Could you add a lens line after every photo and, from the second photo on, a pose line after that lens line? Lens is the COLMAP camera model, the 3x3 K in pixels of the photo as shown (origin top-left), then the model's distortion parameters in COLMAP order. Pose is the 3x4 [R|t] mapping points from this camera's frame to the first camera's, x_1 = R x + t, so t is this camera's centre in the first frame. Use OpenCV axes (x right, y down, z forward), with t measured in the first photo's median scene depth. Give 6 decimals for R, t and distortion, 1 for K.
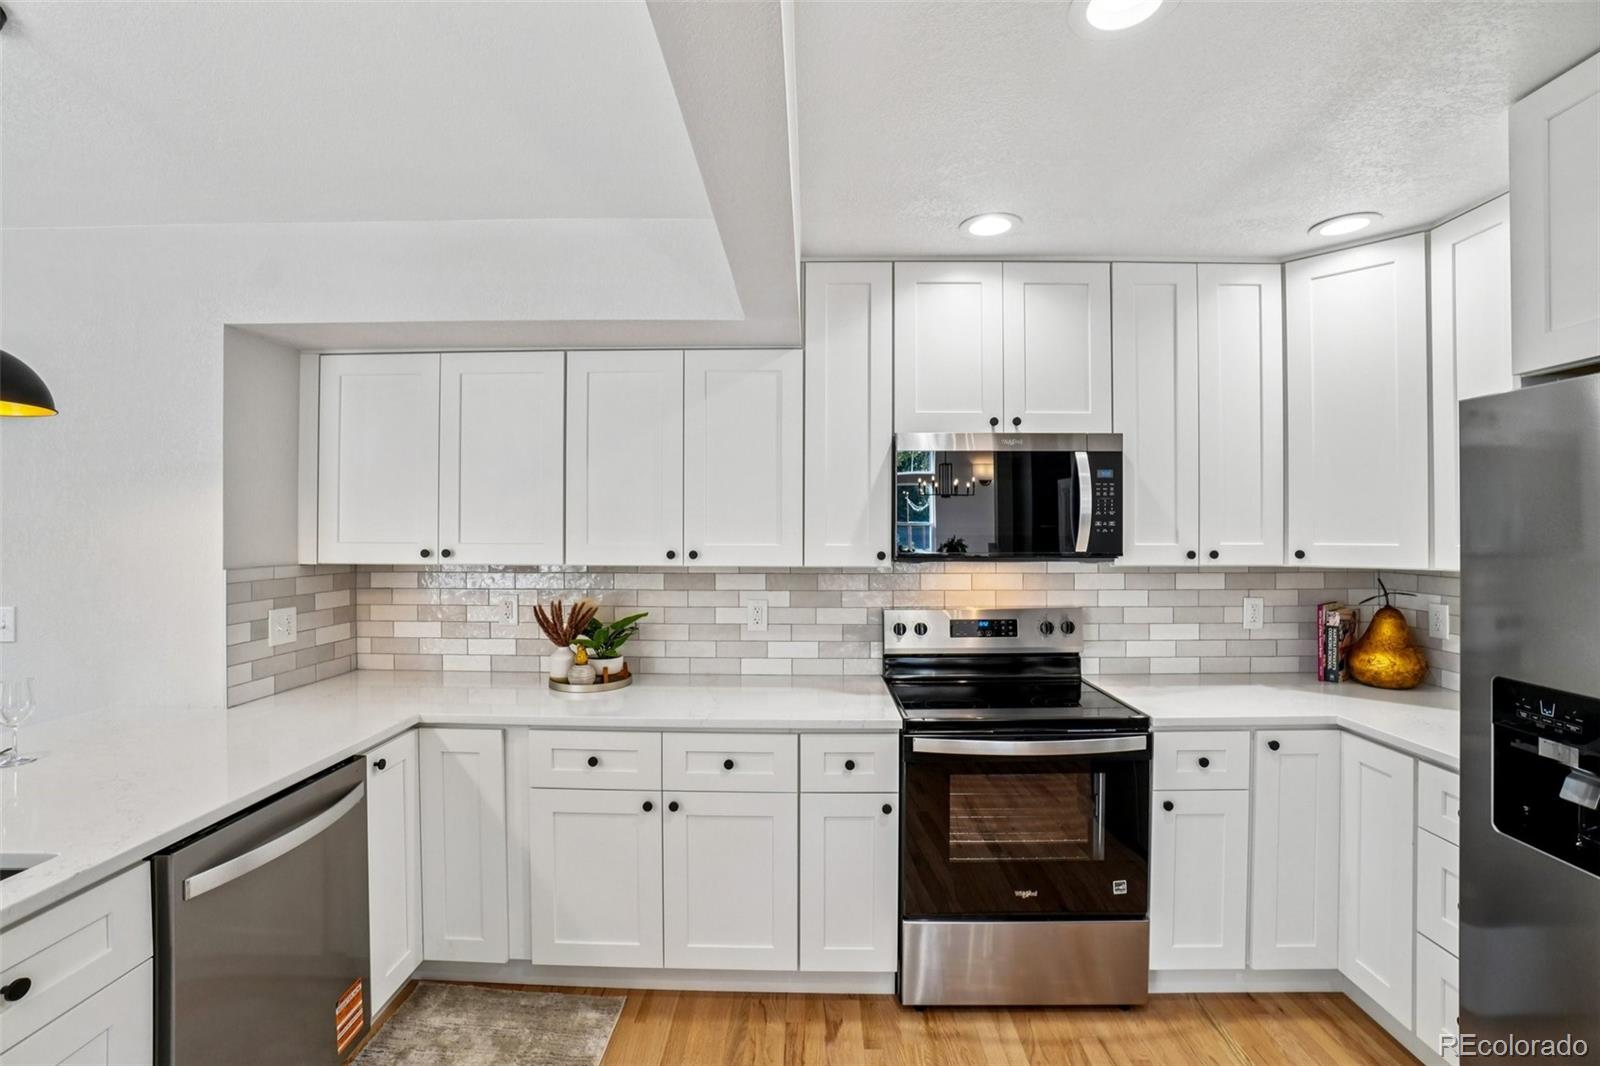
lens RADIAL K [[713.5, 0, 791.2], [0, 713.5, 529.2], [0, 0, 1]] dist [-0.043400, 0.011139]
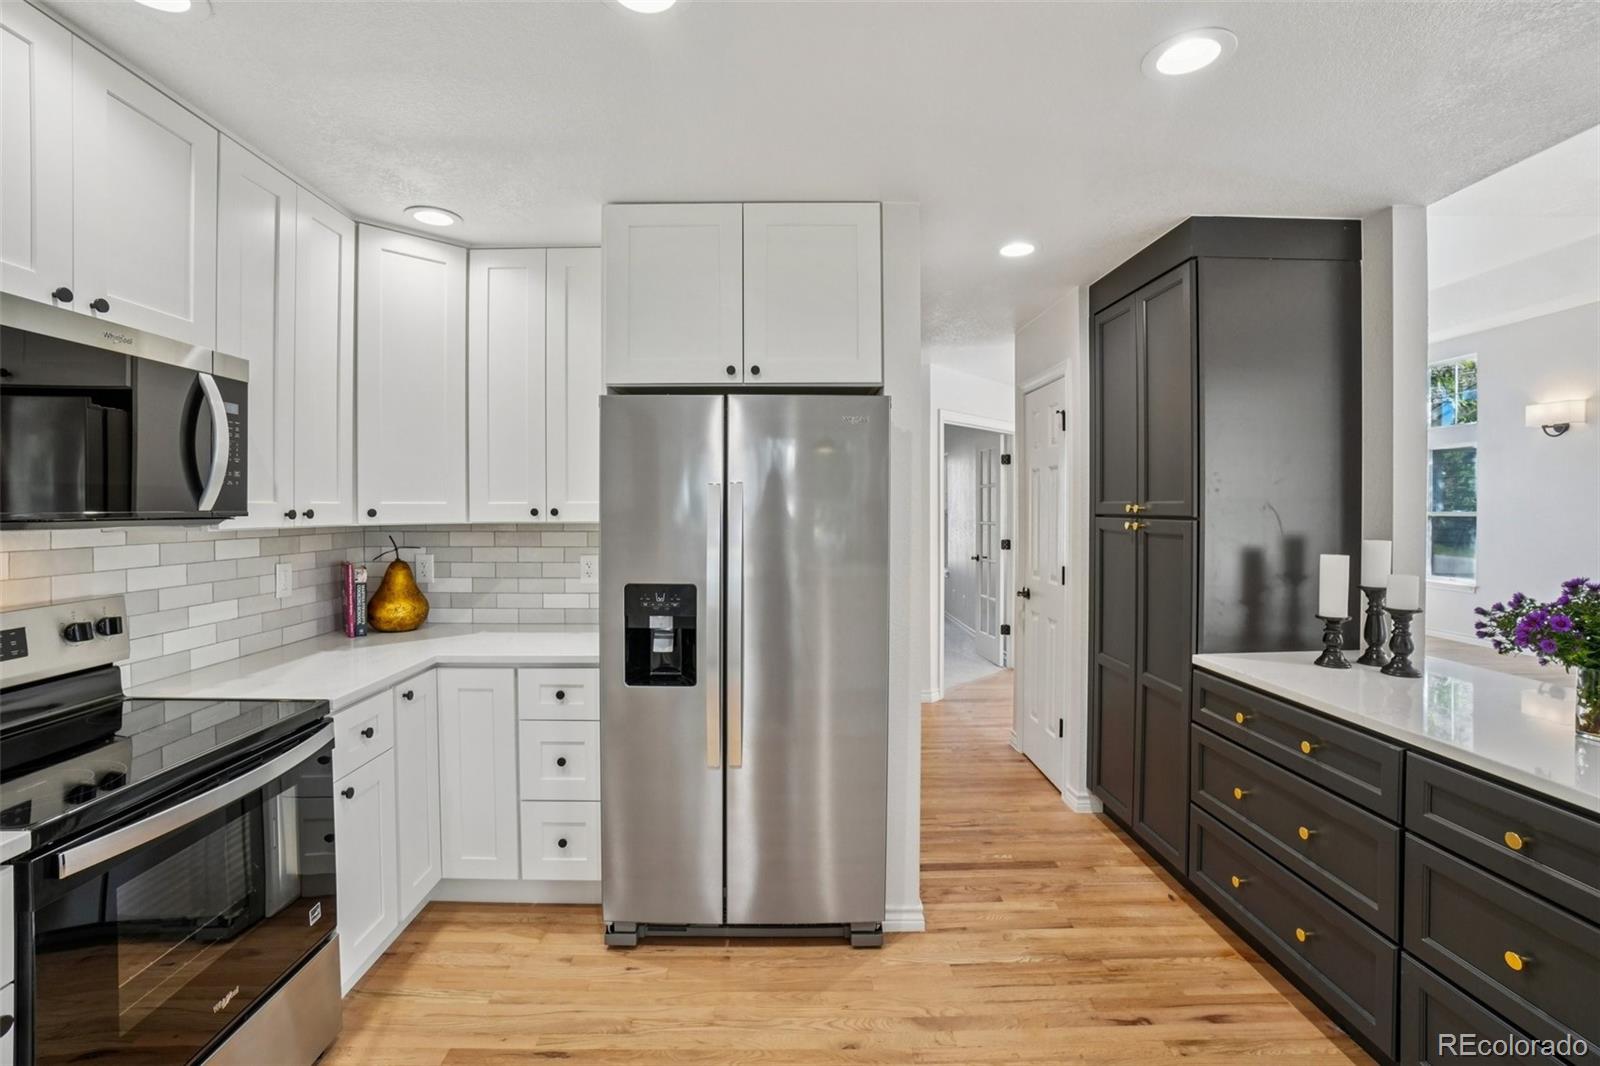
lens RADIAL K [[713.5, 0, 793.6], [0, 713.5, 519.1], [0, 0, 1]] dist [-0.043400, 0.011139]
pose [[-0.046511, -0.013314, 0.998829, -0.325924], [-0.000810, 0.999911, 0.013291, 0.029817], [-0.998917, -0.000191, -0.046517, 0.418683]]
